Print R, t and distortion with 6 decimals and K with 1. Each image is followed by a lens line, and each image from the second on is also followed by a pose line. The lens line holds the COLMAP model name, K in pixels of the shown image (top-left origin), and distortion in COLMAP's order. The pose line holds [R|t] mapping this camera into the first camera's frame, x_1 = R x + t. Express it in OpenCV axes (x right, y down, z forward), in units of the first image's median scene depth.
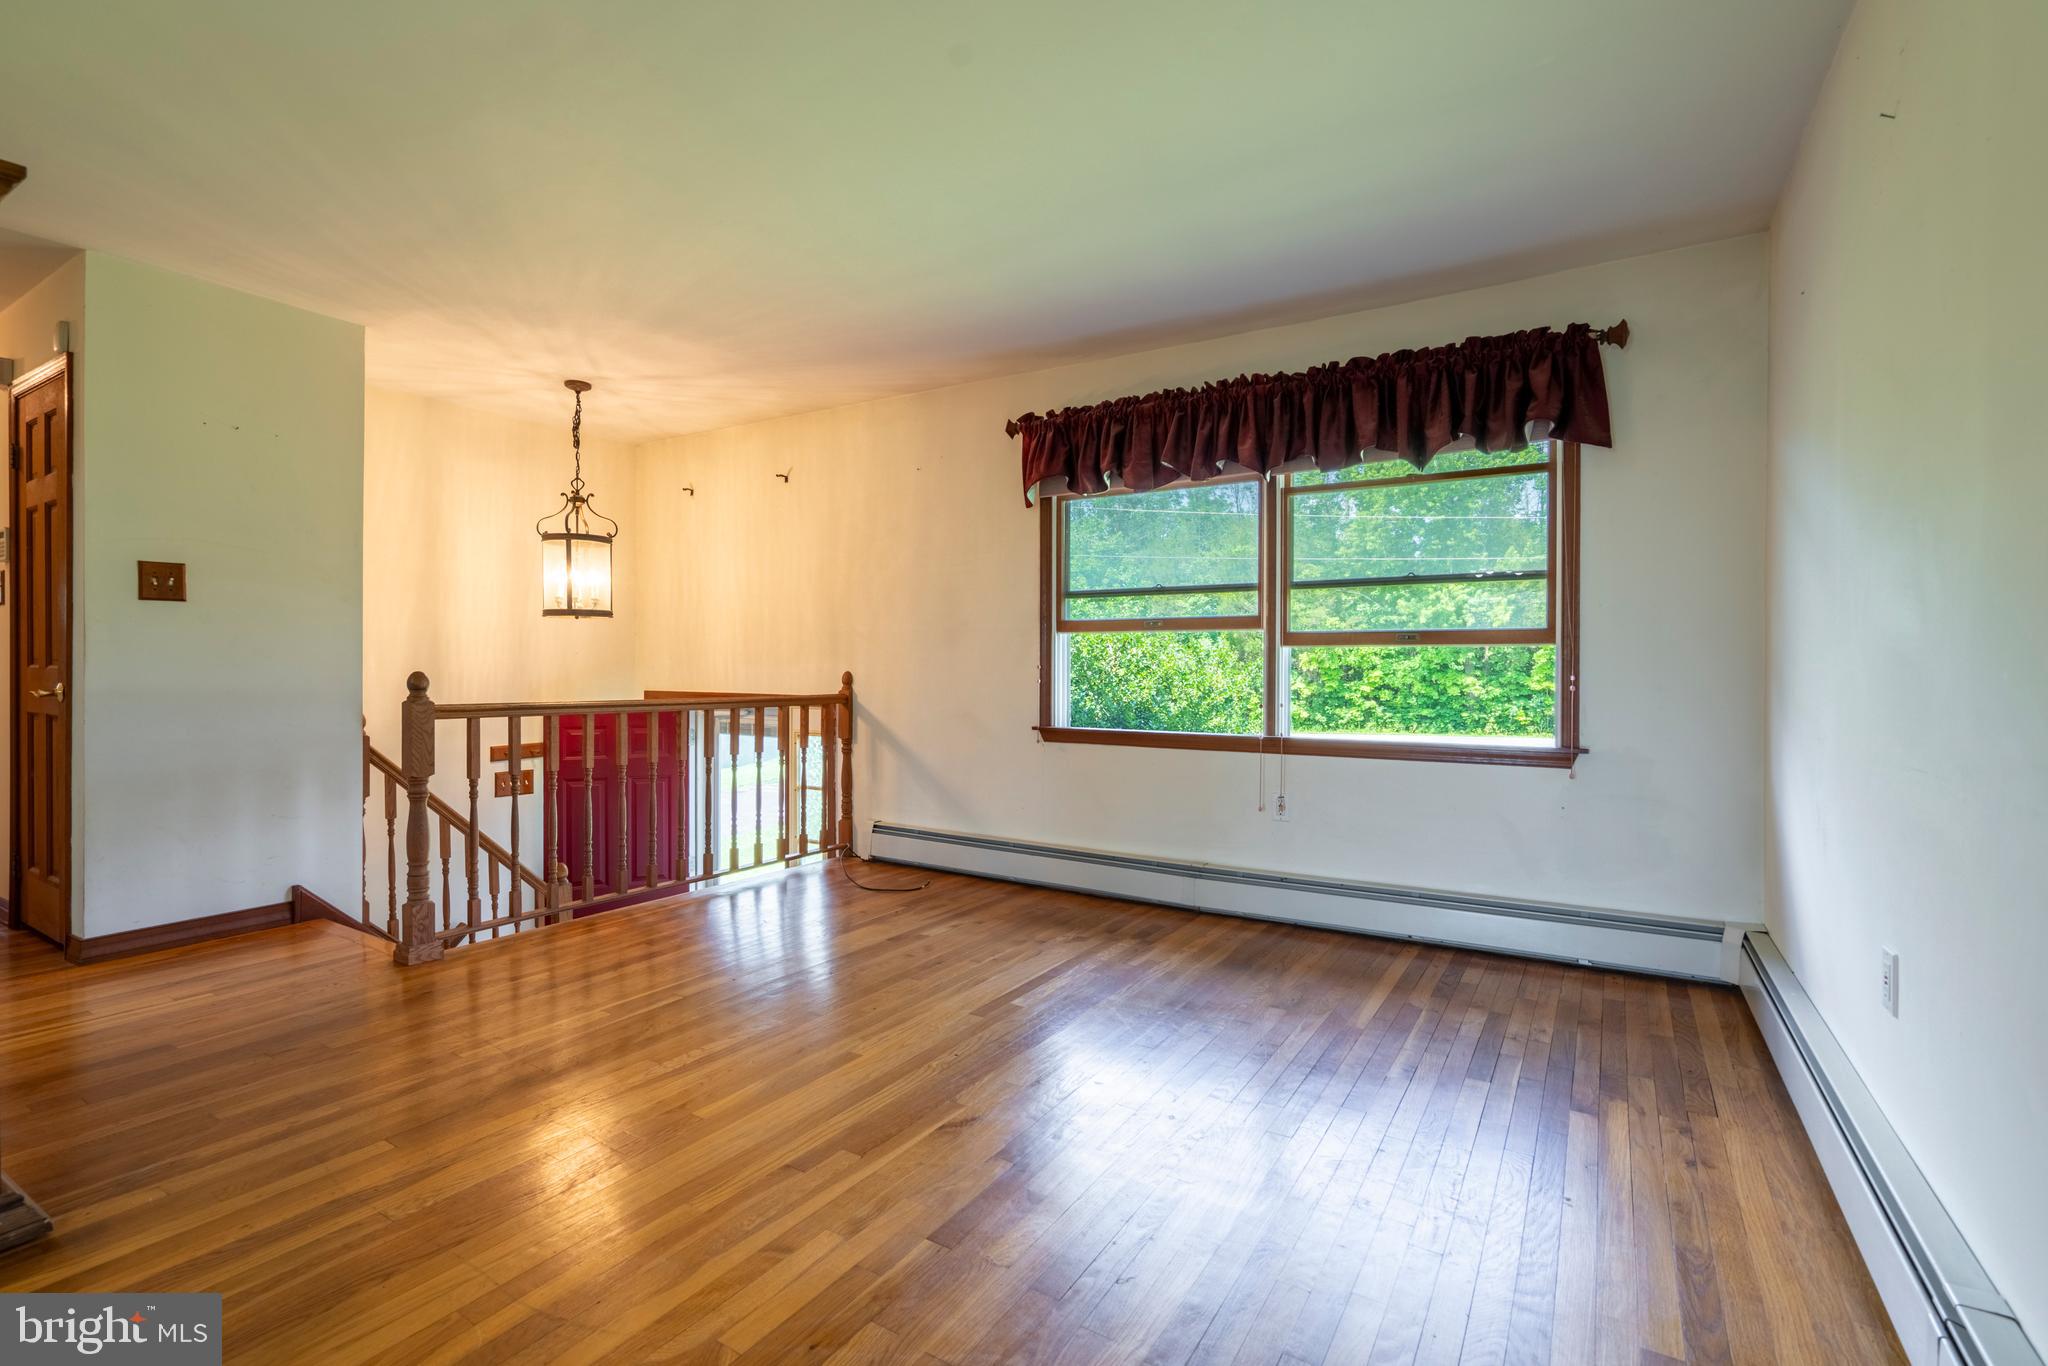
lens RADIAL K [[954.5, 0, 1016.3], [0, 954.5, 660.1], [0, 0, 1]] dist [-0.007209, 0.000531]
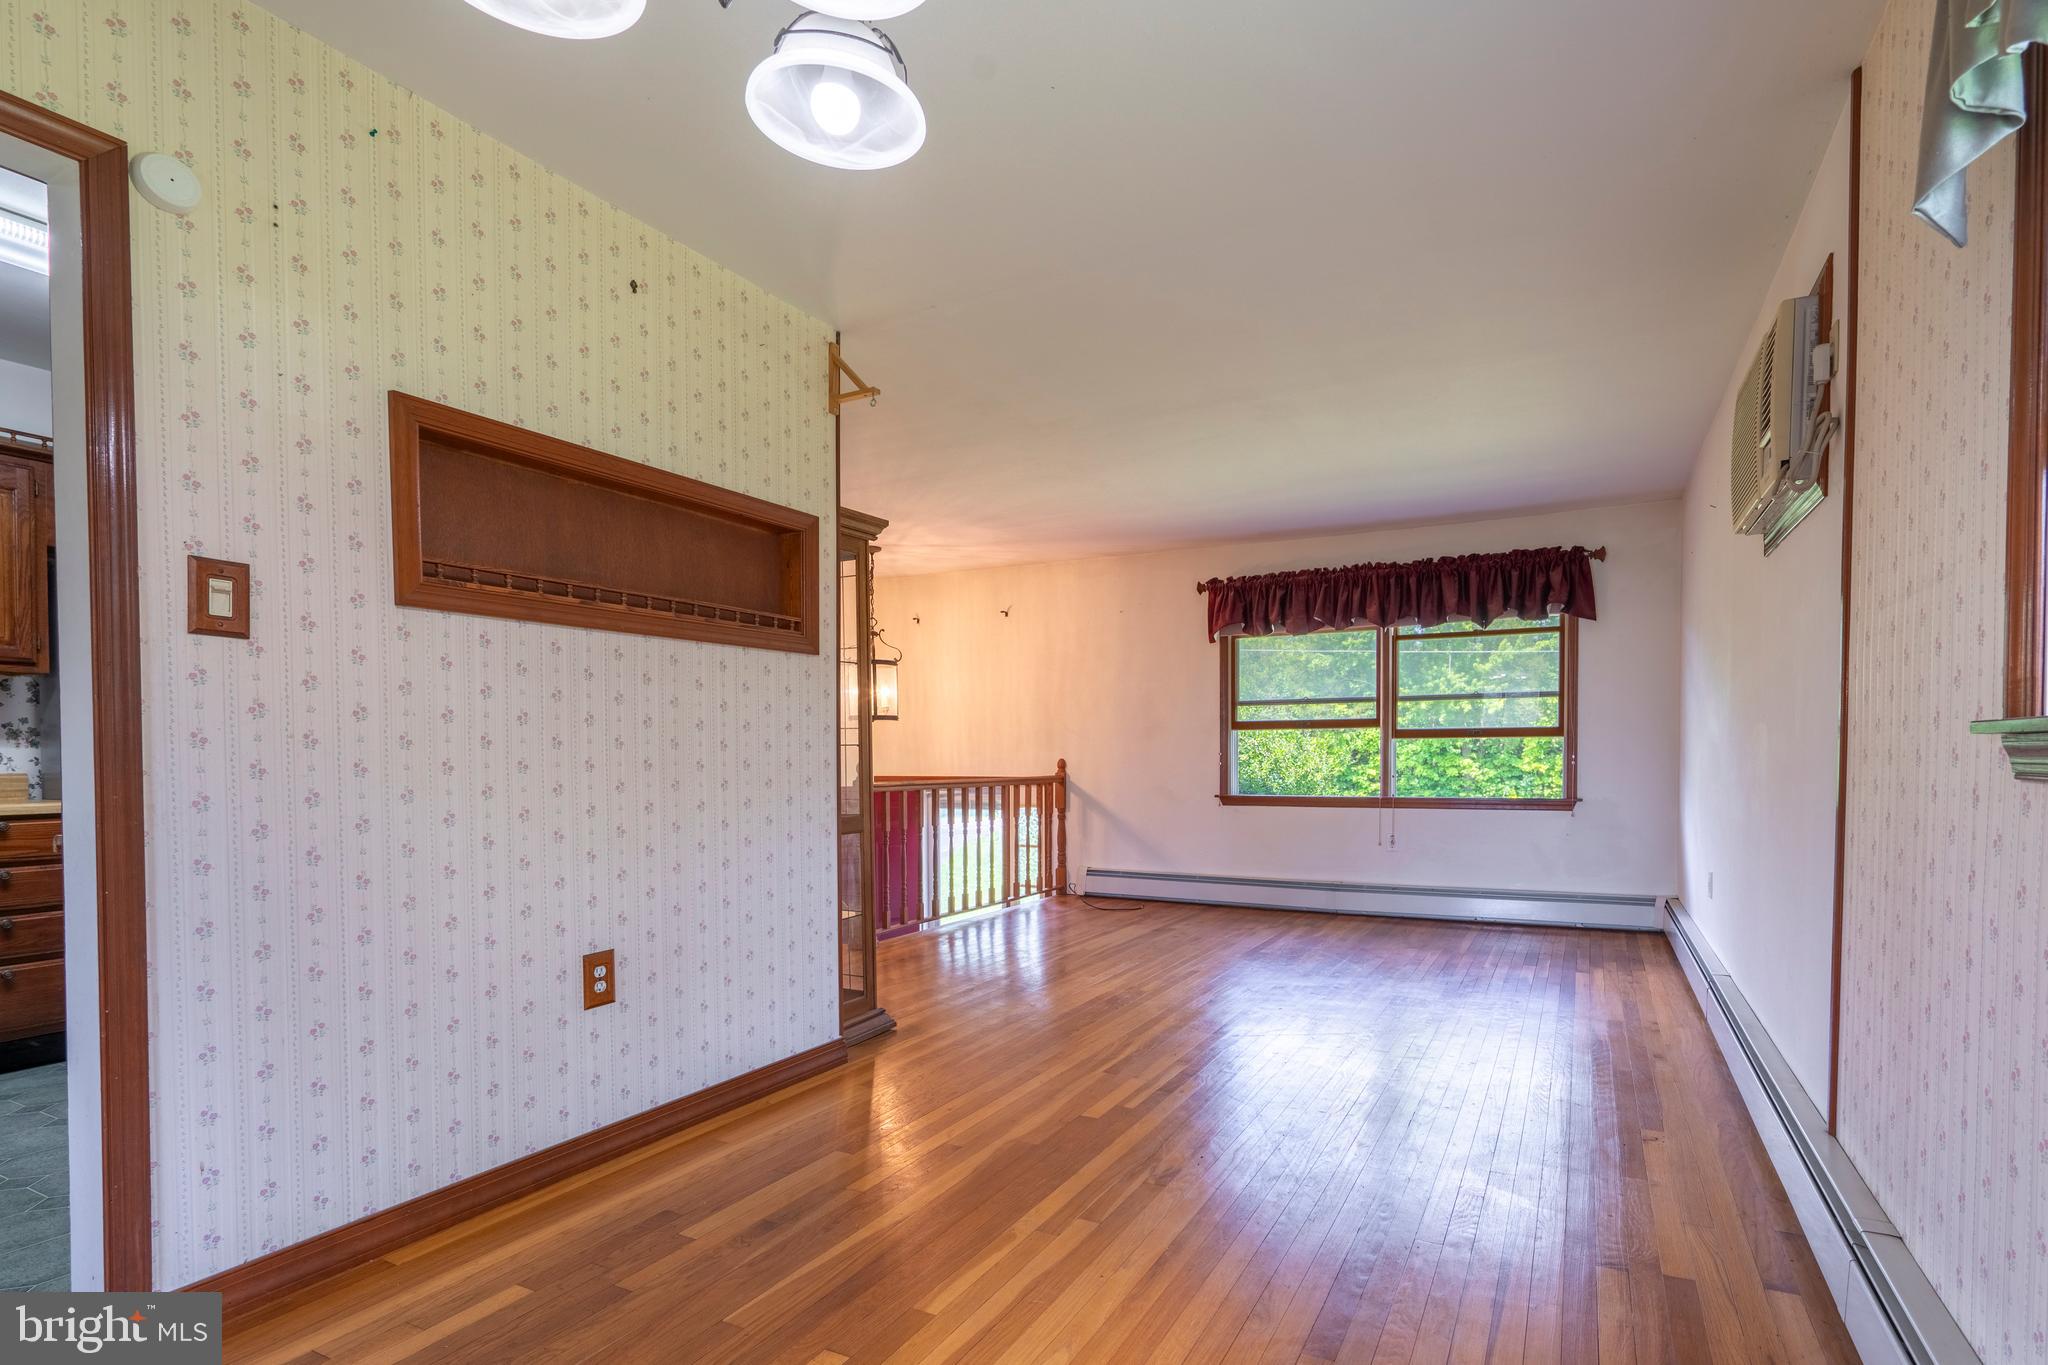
lens RADIAL K [[1004.8, 0, 1092.8], [0, 1004.8, 778.4], [0, 0, 1]] dist [-0.011148, 0.000171]
pose [[0.994632, -0.012647, 0.102701, -0.331752], [0.009553, 0.999487, 0.030558, -0.003895], [-0.103035, -0.029413, 0.994243, -0.504816]]
